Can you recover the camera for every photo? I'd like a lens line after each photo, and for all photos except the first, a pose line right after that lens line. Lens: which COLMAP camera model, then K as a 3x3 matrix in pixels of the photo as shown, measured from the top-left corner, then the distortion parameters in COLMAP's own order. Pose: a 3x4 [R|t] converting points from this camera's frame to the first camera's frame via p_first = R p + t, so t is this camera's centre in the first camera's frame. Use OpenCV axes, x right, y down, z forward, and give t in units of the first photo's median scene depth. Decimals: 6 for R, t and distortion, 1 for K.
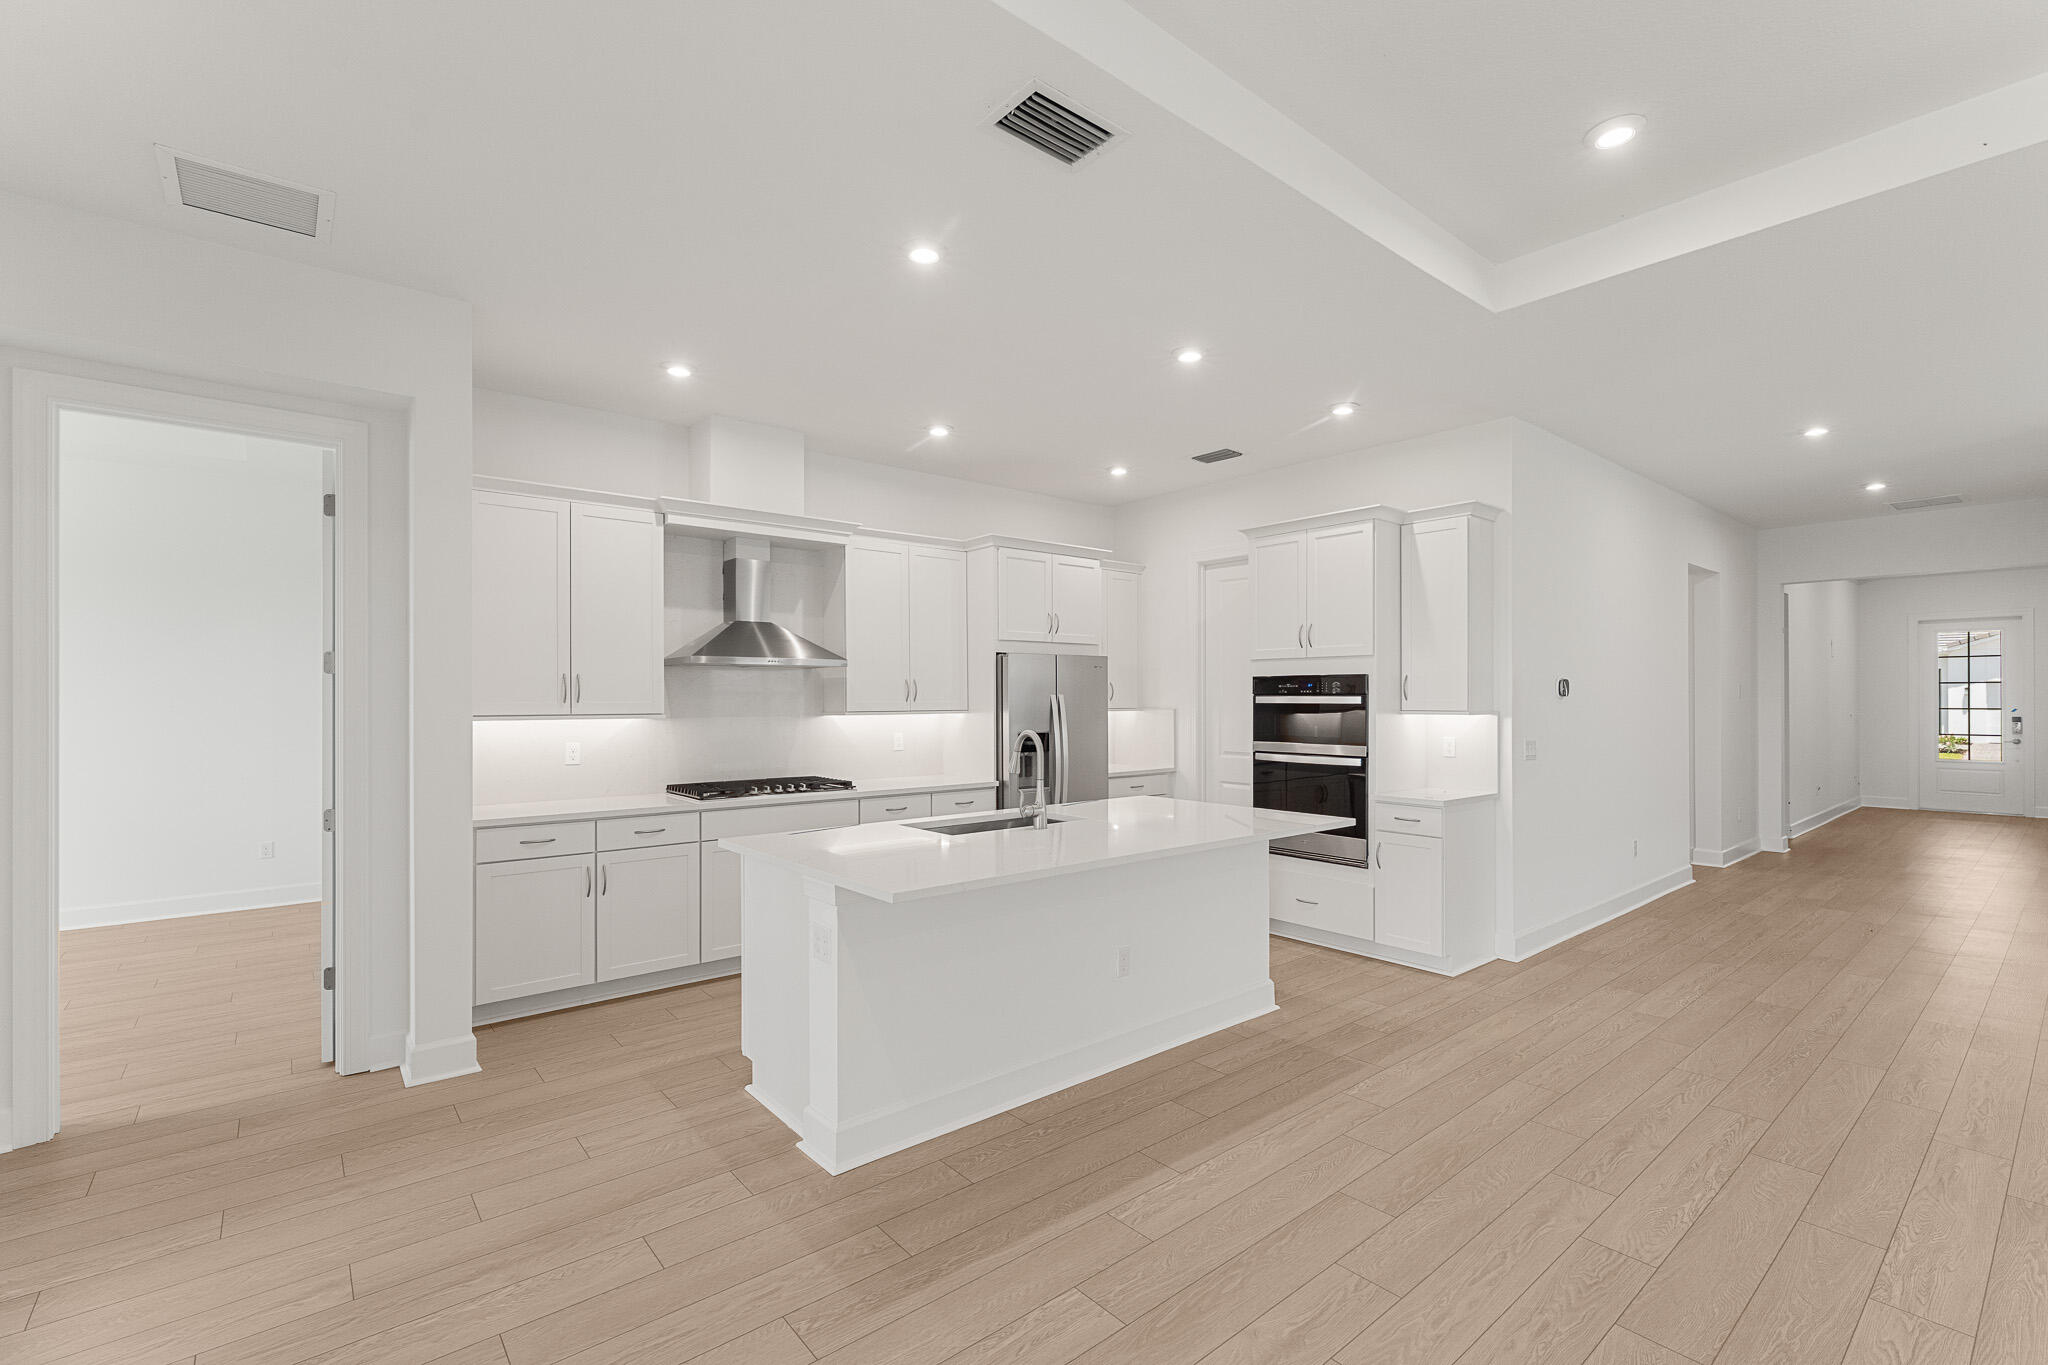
lens RADIAL K [[885.4, 0, 1020.0], [0, 885.4, 688.3], [0, 0, 1]] dist [-0.004579, 0.000990]
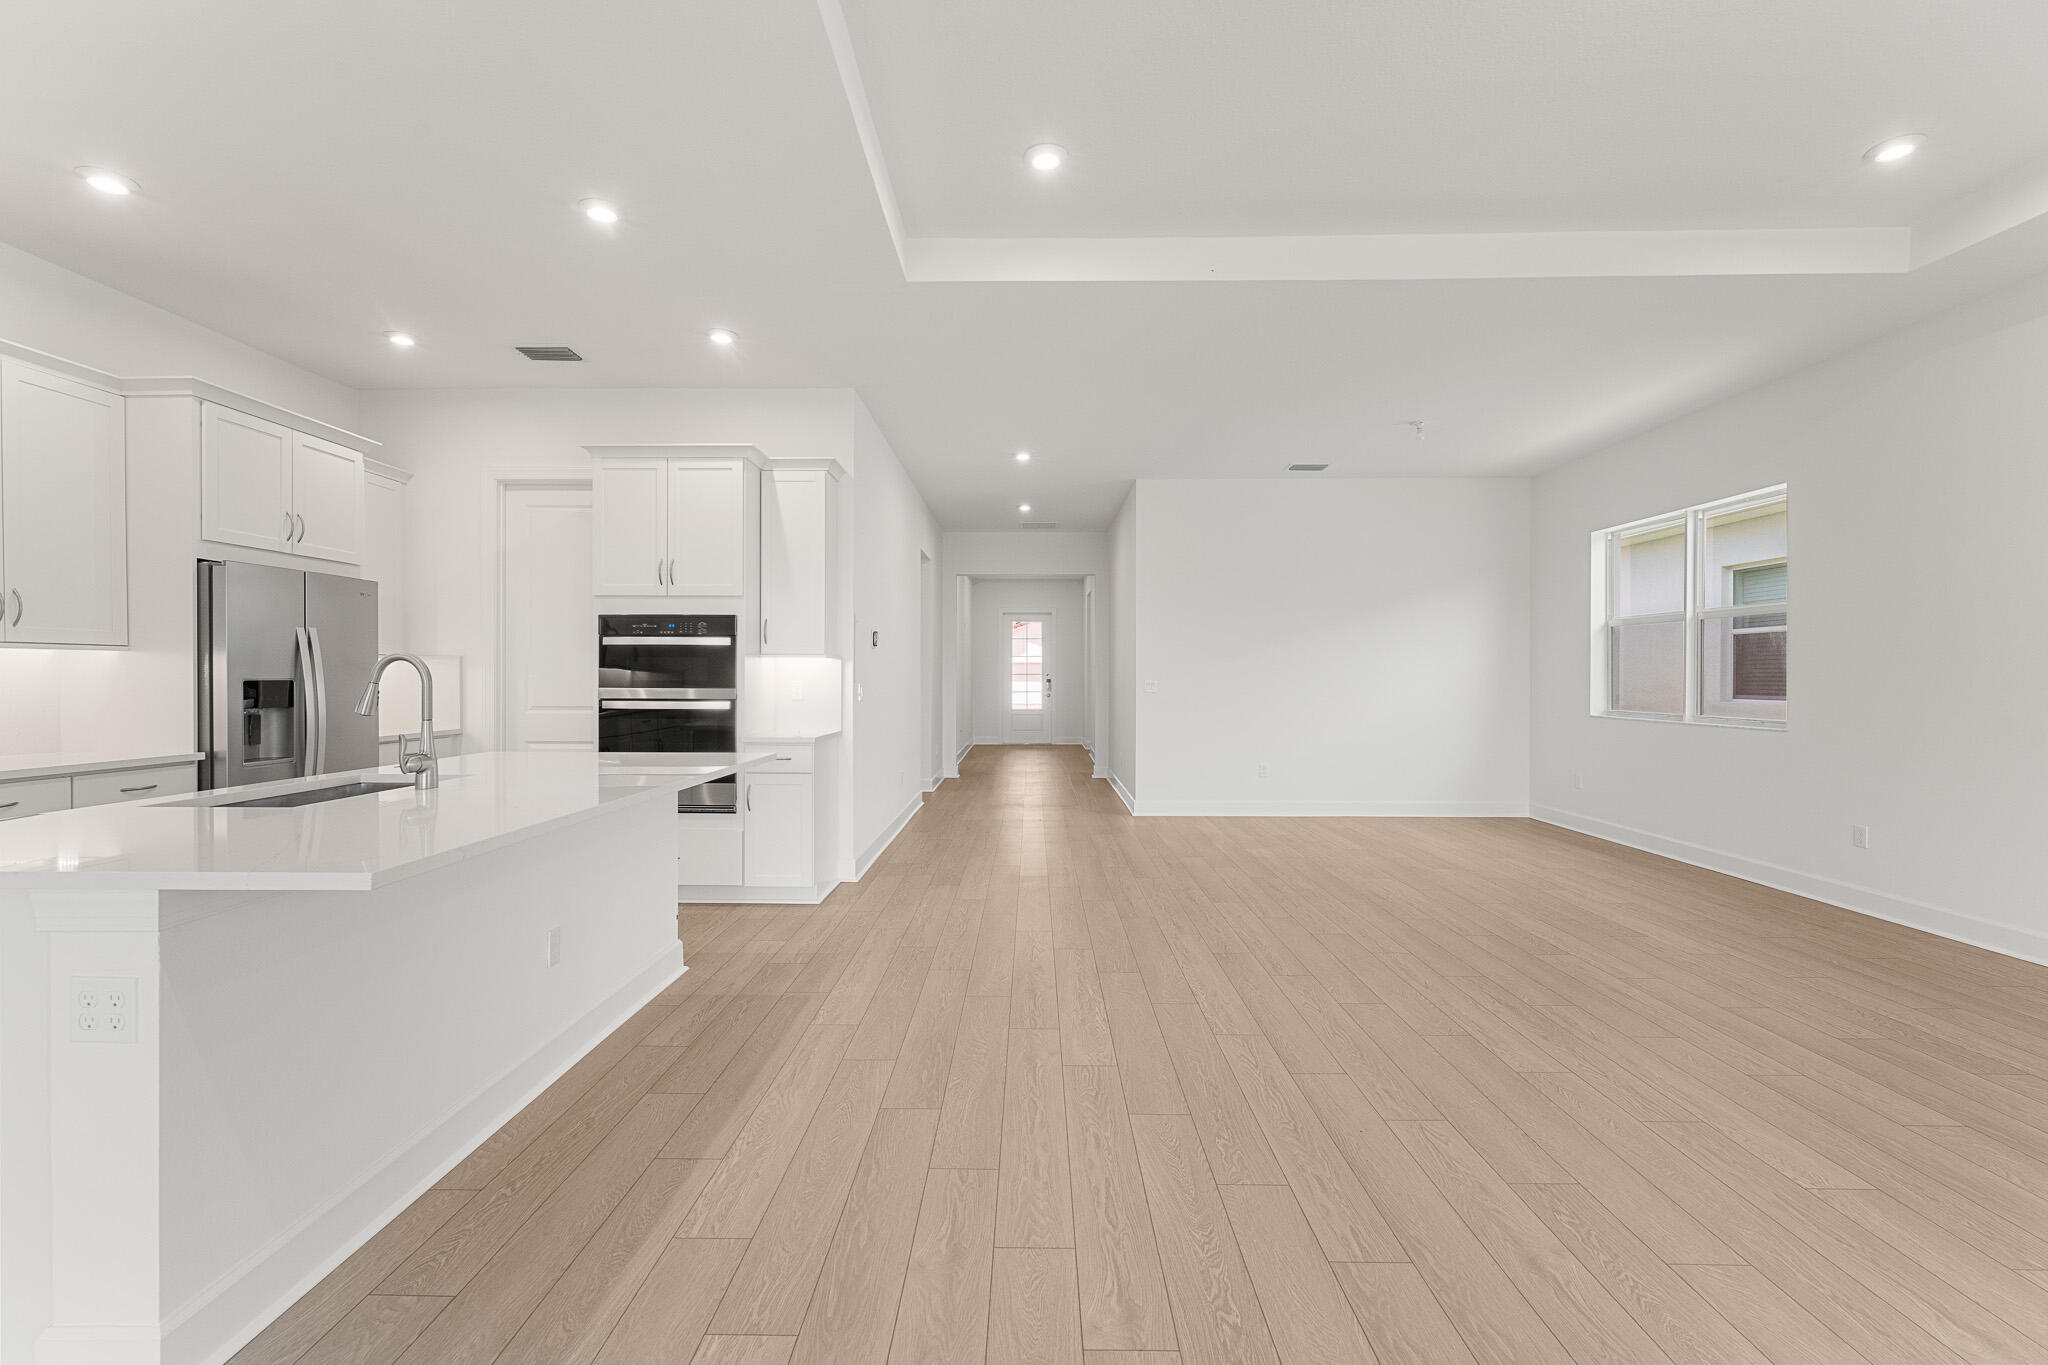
lens RADIAL K [[885.4, 0, 1010.0], [0, 885.4, 671.6], [0, 0, 1]] dist [-0.004579, 0.000990]
pose [[0.655944, 0.006688, 0.754780, -0.144608], [-0.012981, 0.999913, 0.002422, 0.039515], [-0.754698, -0.011386, 0.655974, 0.125296]]
